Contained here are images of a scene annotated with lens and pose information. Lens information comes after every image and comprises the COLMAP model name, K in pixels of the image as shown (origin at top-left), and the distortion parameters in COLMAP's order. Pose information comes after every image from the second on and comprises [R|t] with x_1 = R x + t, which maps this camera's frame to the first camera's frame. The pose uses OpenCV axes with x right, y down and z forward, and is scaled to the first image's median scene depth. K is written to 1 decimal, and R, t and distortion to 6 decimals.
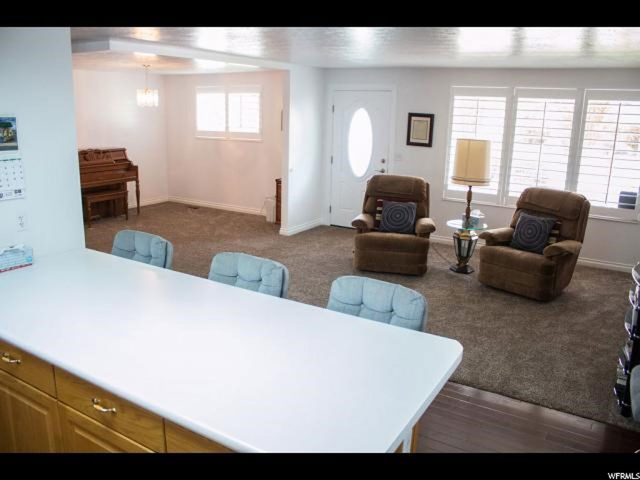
lens RADIAL K [[529.0, 0, 322.0], [0, 529.0, 238.7], [0, 0, 1]] dist [-0.148784, 0.118116]
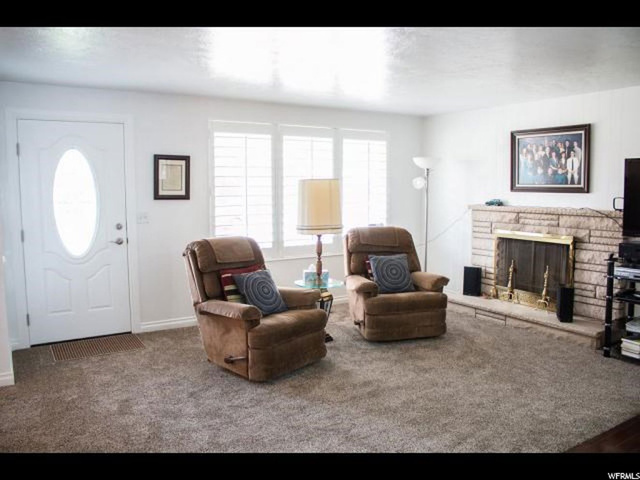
lens RADIAL K [[529.0, 0, 319.8], [0, 529.0, 239.0], [0, 0, 1]] dist [-0.148784, 0.118116]
pose [[0.450910, -0.117029, 0.884864, -0.403124], [0.228098, 0.973558, 0.012525, -0.092891], [-0.862932, 0.196188, 0.465681, 0.536166]]
